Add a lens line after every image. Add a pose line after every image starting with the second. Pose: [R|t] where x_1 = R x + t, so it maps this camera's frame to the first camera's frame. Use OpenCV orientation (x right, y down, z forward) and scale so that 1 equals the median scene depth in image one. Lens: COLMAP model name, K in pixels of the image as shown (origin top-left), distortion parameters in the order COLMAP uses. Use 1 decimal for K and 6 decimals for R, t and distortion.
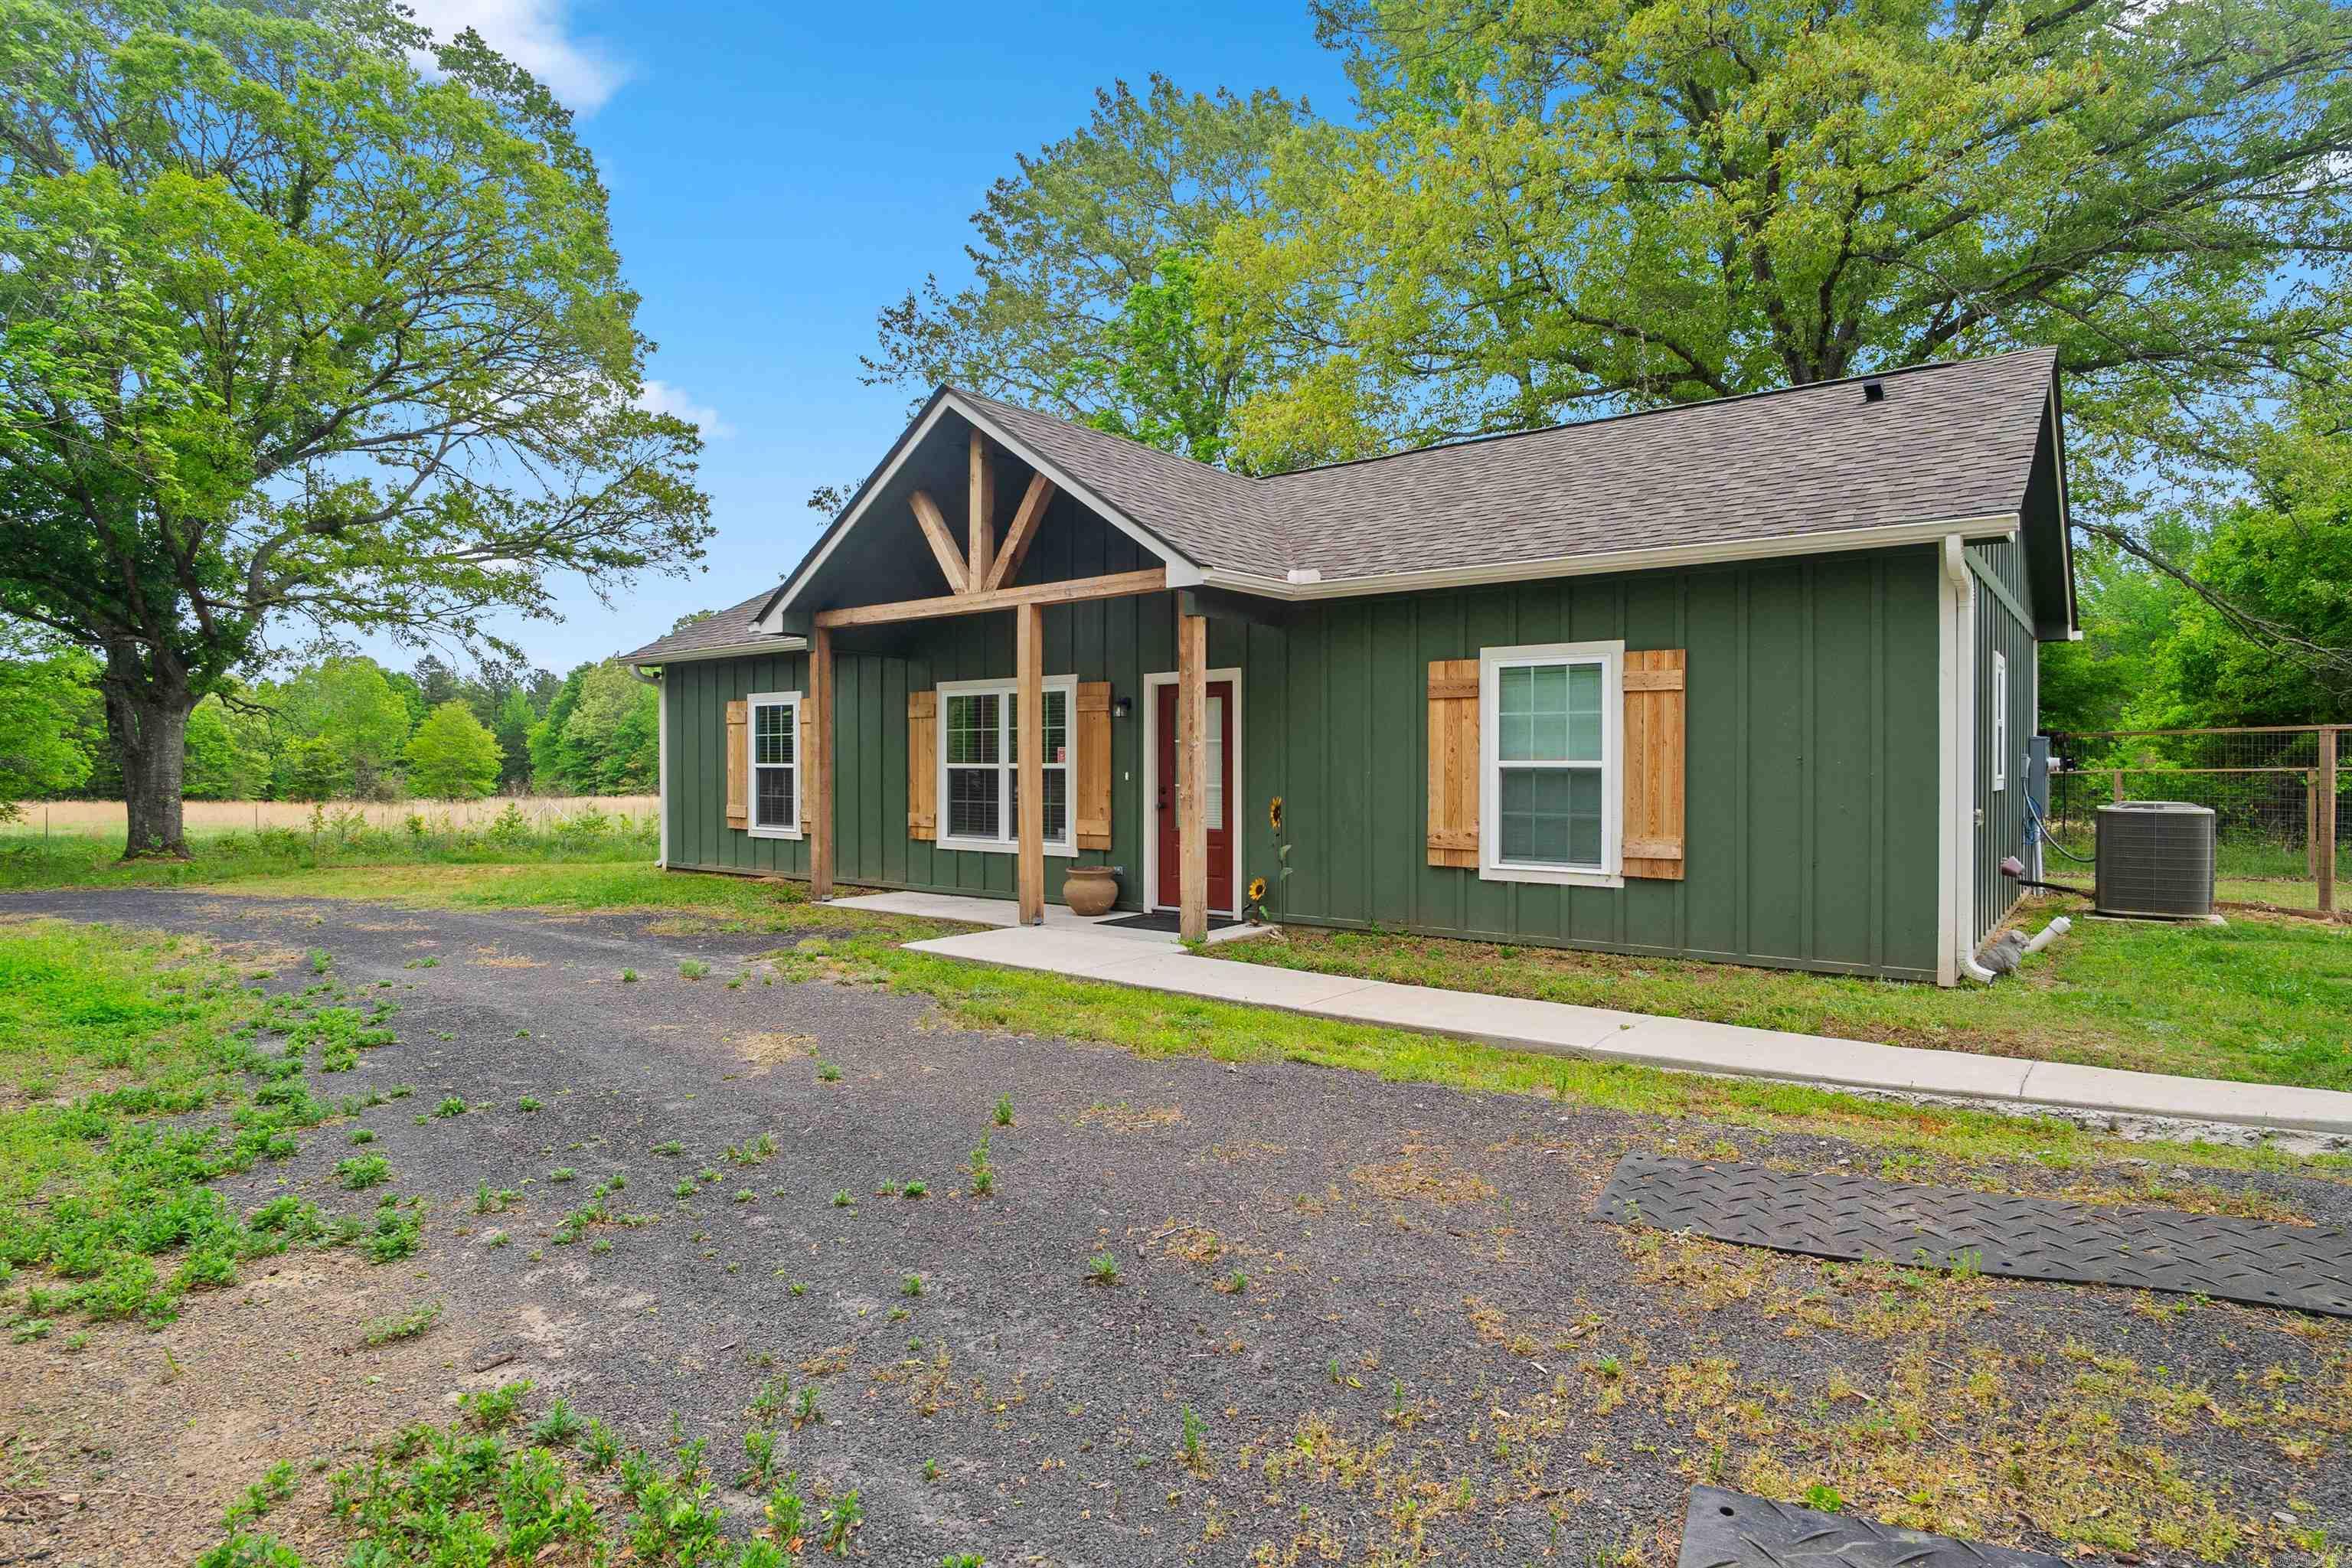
lens RADIAL K [[1264.8, 0, 1199.8], [0, 1264.8, 770.3], [0, 0, 1]] dist [-0.030328, 0.002737]
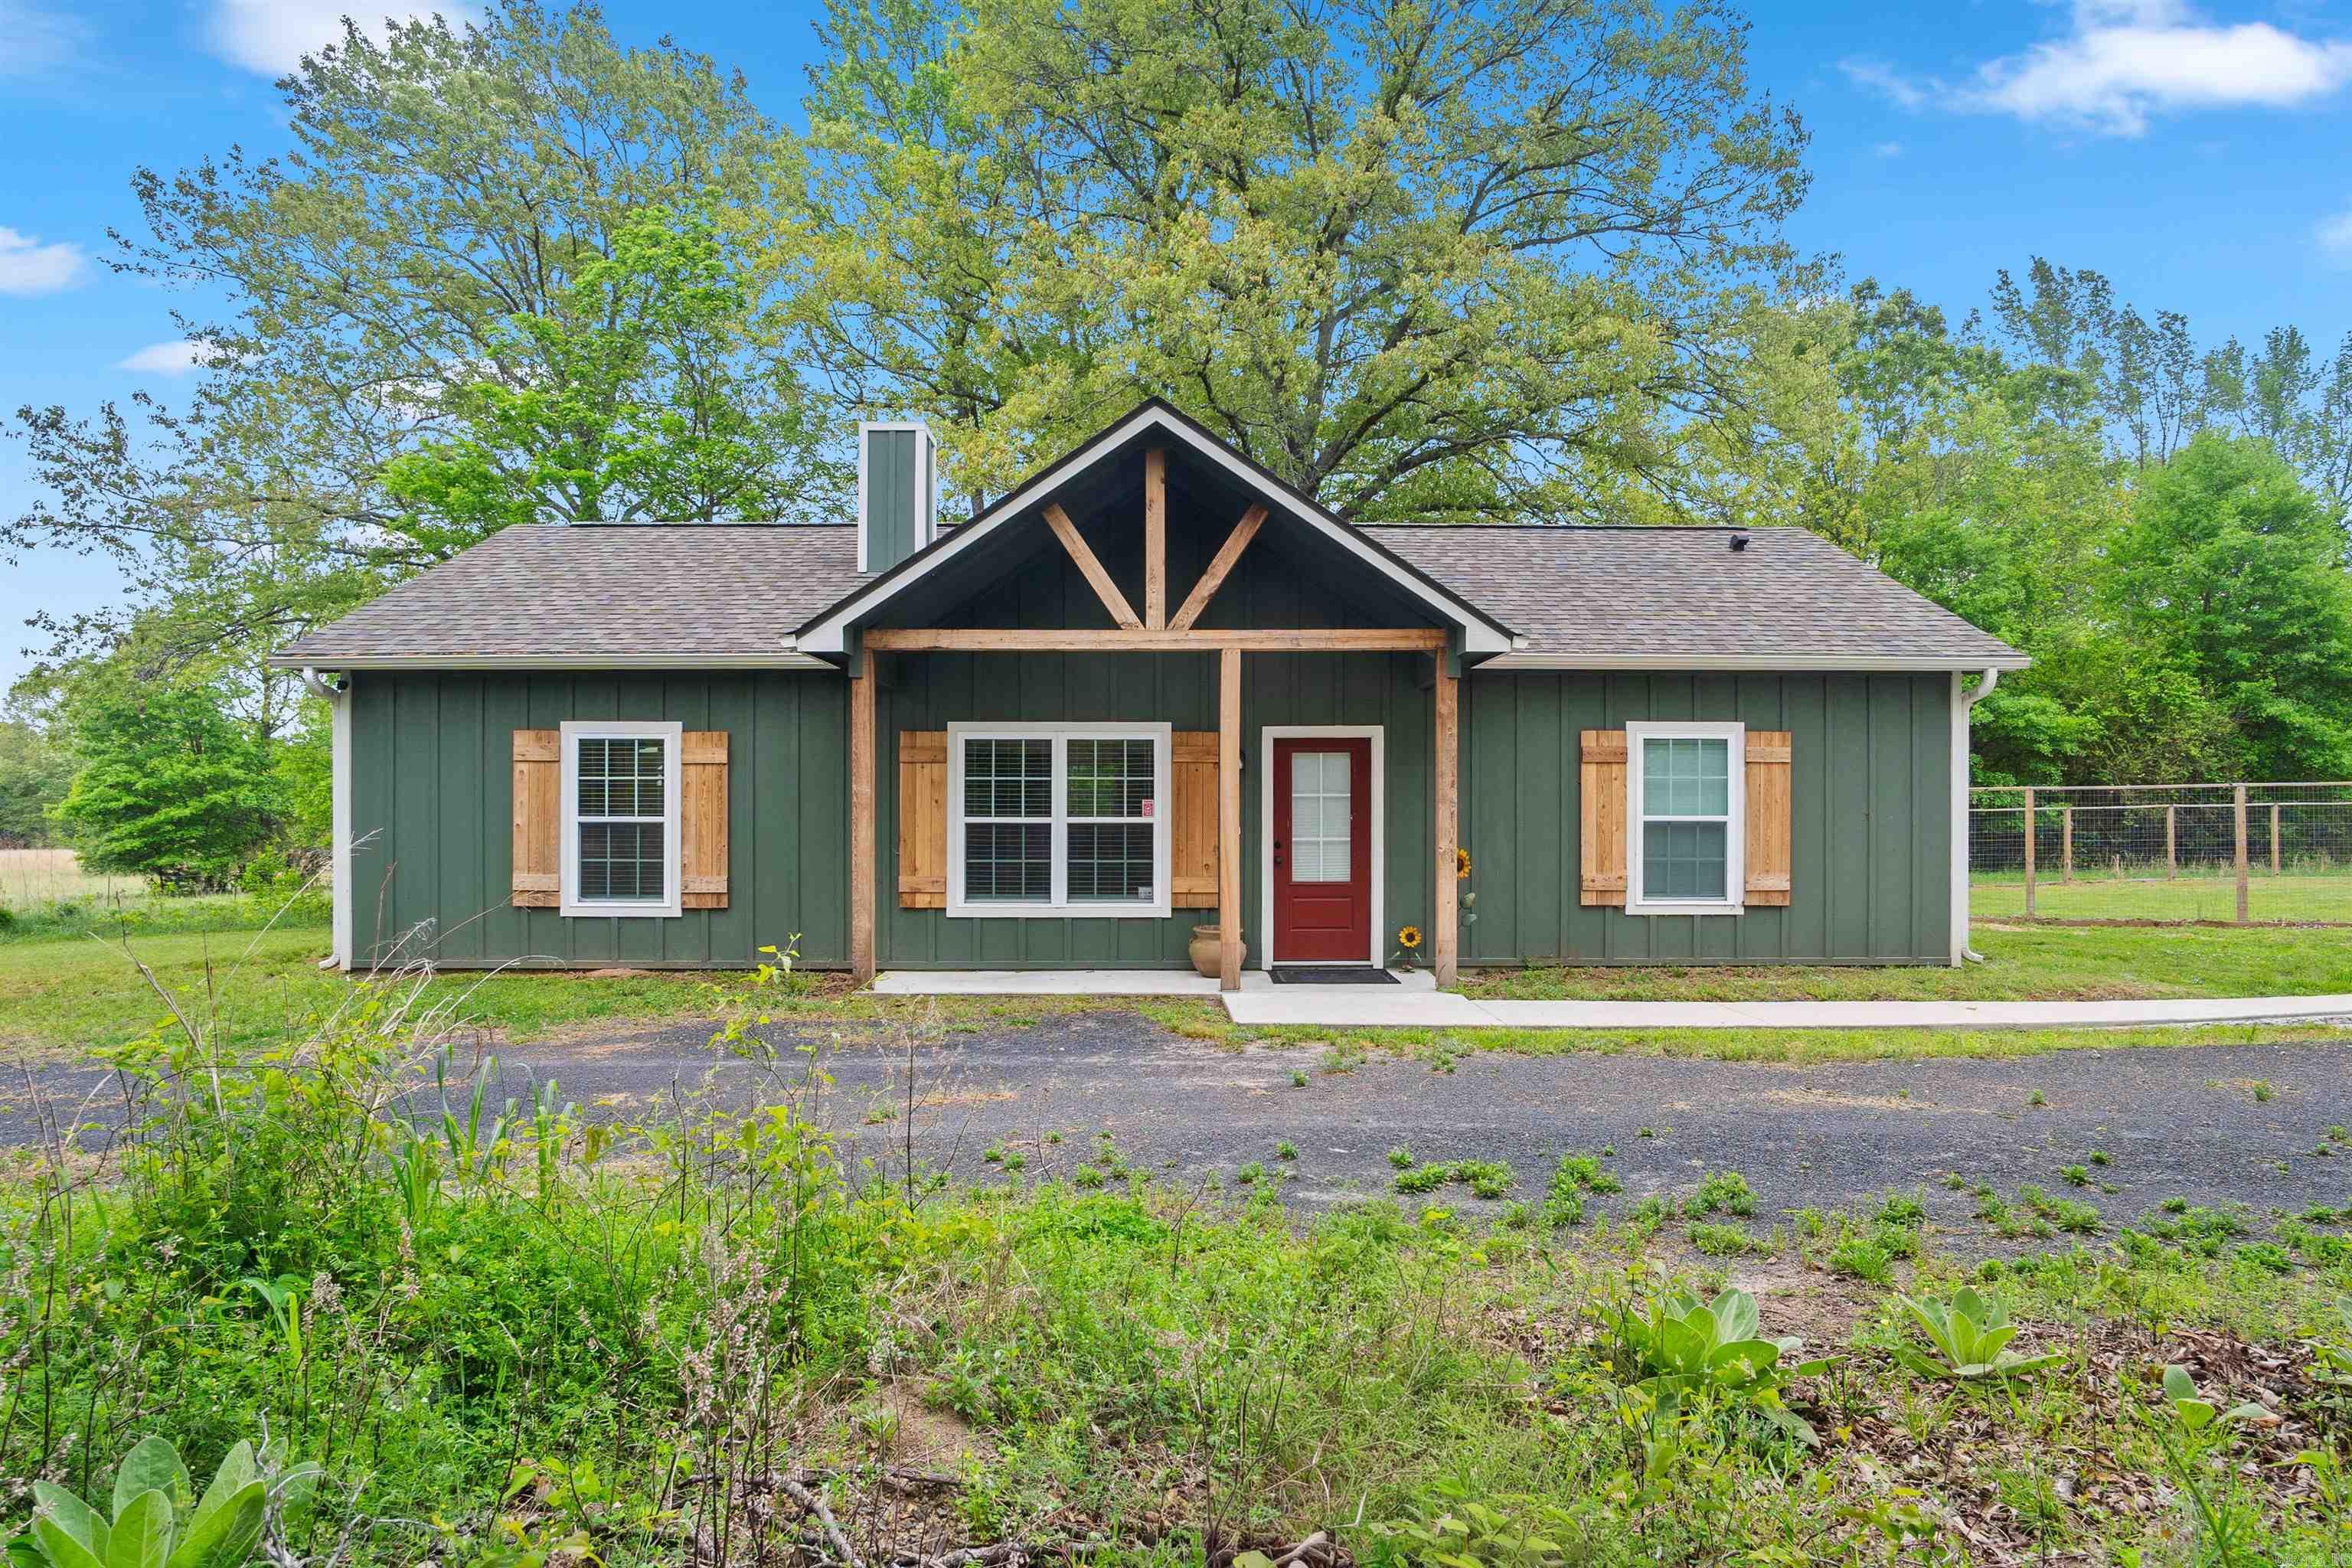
lens RADIAL K [[1264.8, 0, 1197.5], [0, 1264.8, 820.2], [0, 0, 1]] dist [-0.030328, 0.002737]
pose [[0.780825, -0.005338, 0.624727, -0.740184], [0.001944, 0.999979, 0.006114, -0.009833], [-0.624747, -0.003559, 0.780819, 0.281457]]
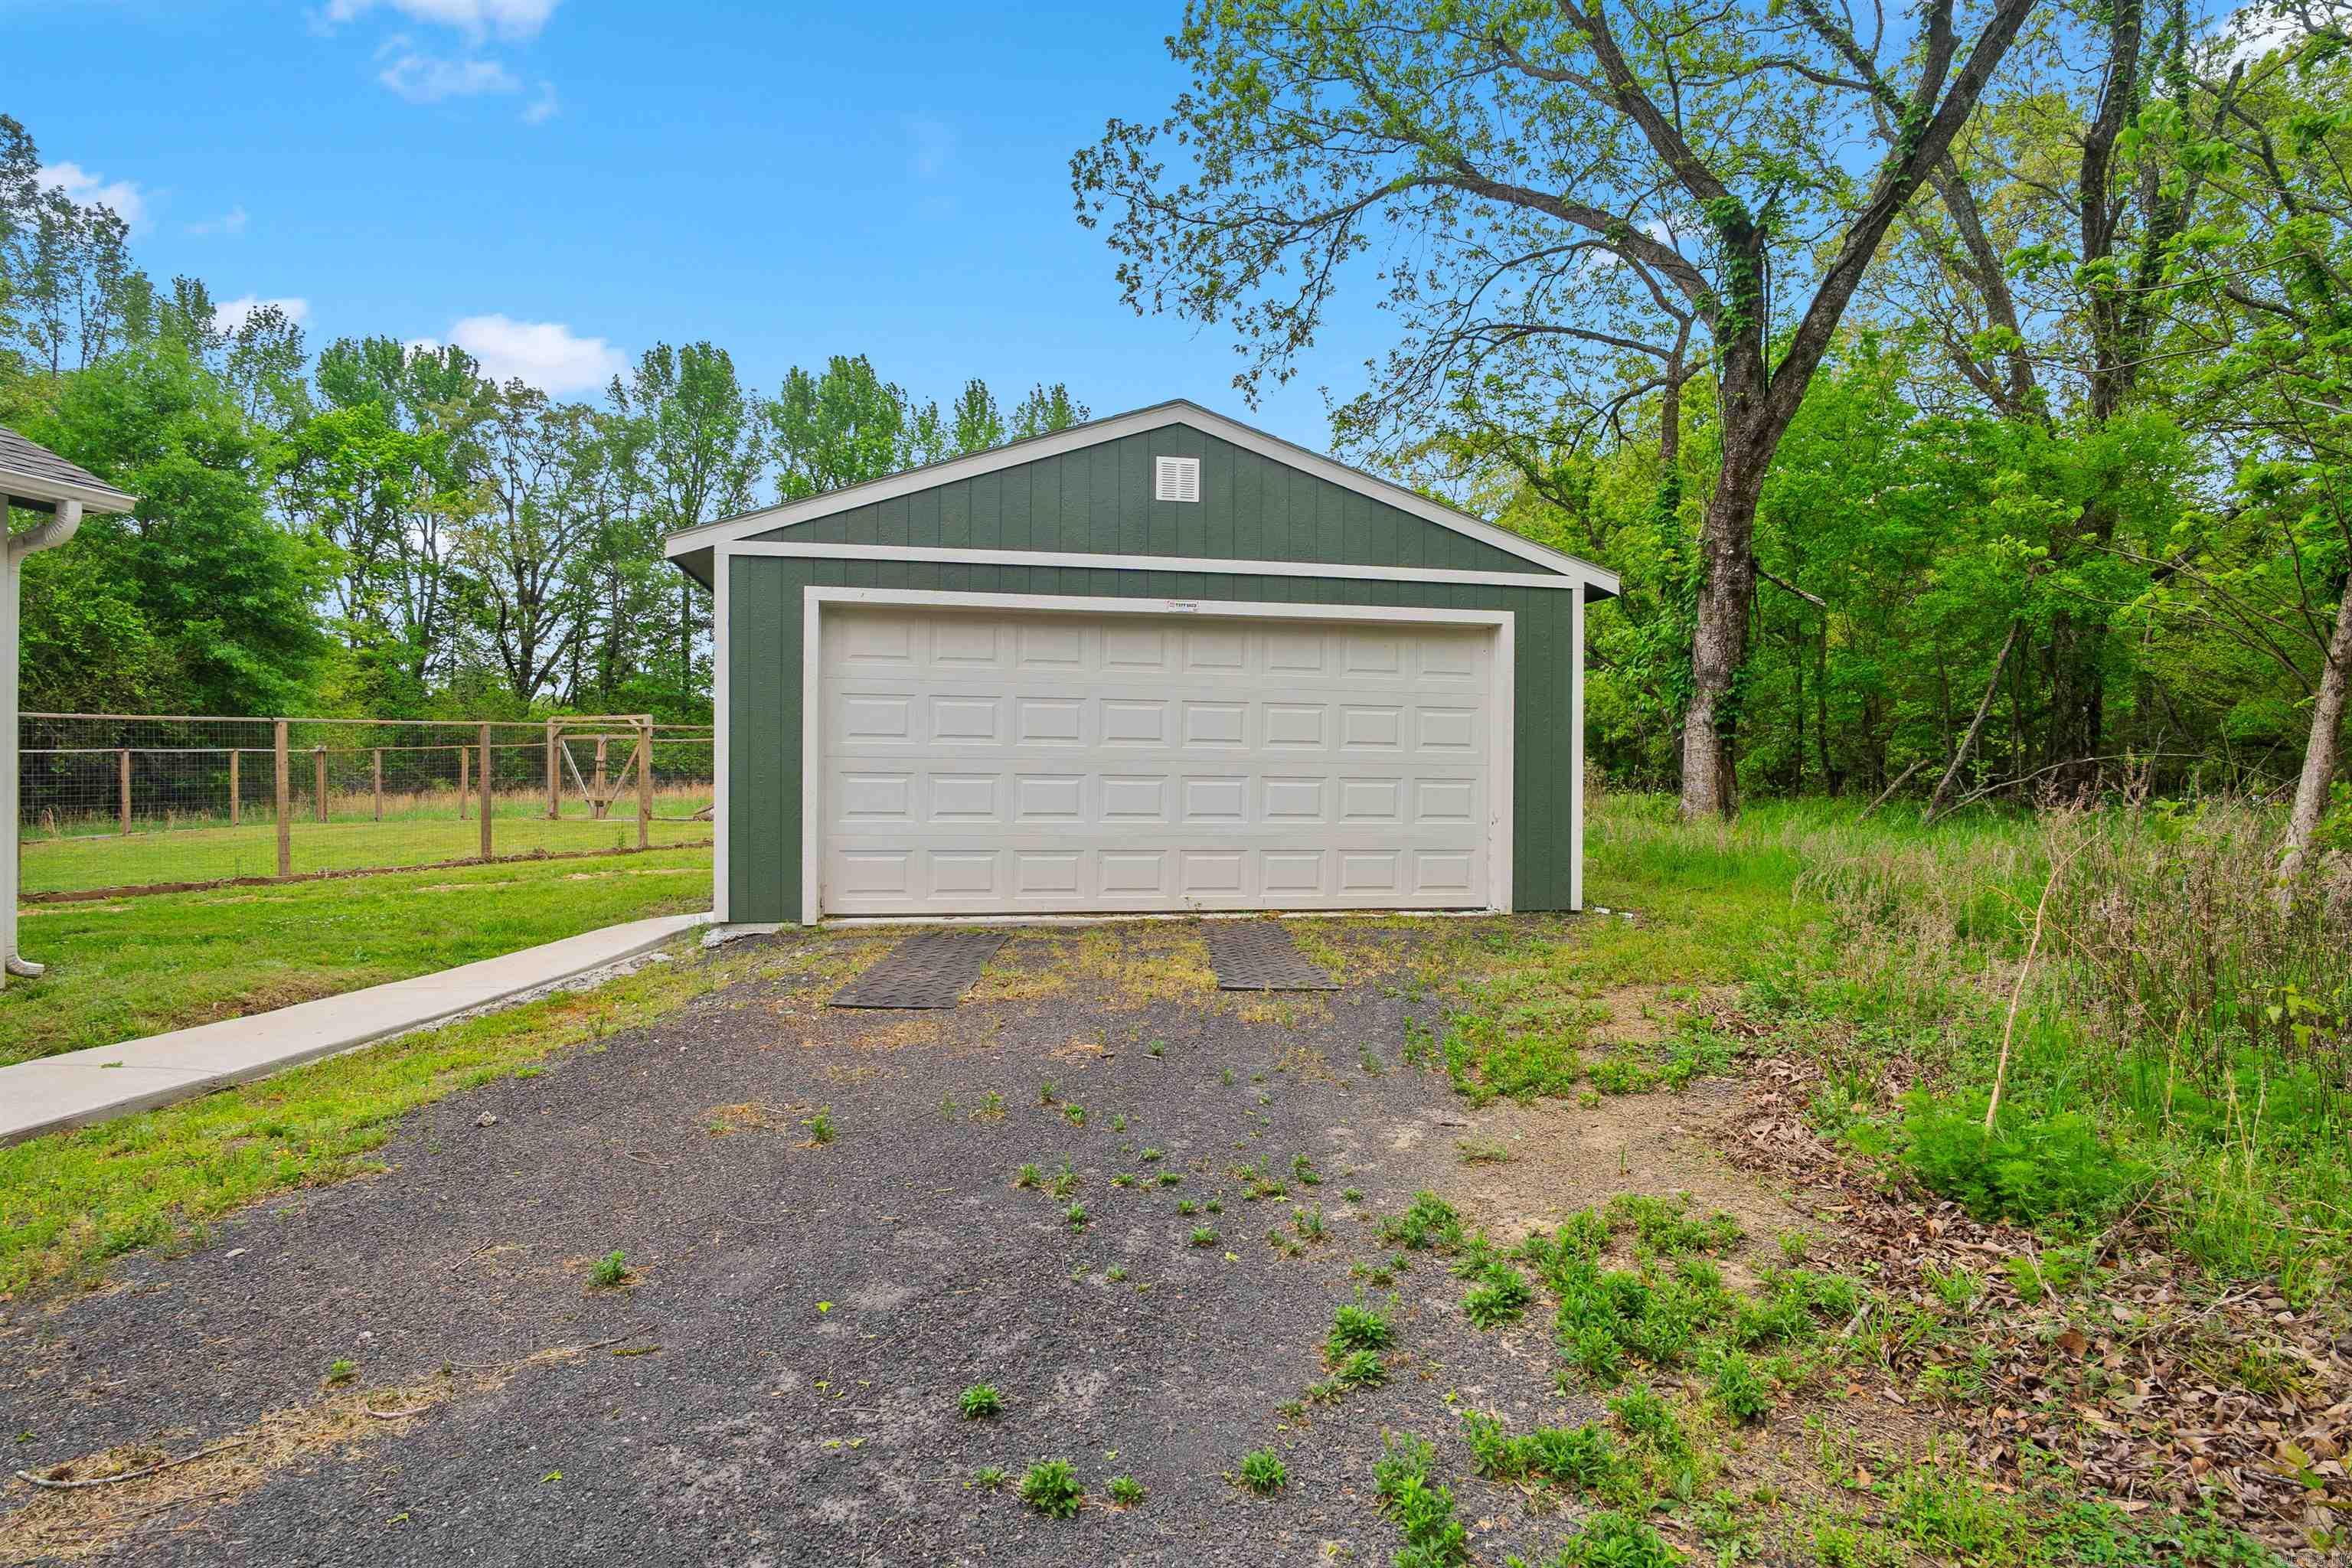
lens RADIAL K [[1264.8, 0, 1188.7], [0, 1264.8, 771.5], [0, 0, 1]] dist [-0.030328, 0.002737]
pose [[-0.496591, -0.004804, 0.867972, -0.422218], [-0.003334, 0.999988, 0.003627, 0.006479], [-0.867978, -0.001093, -0.496601, 0.493937]]
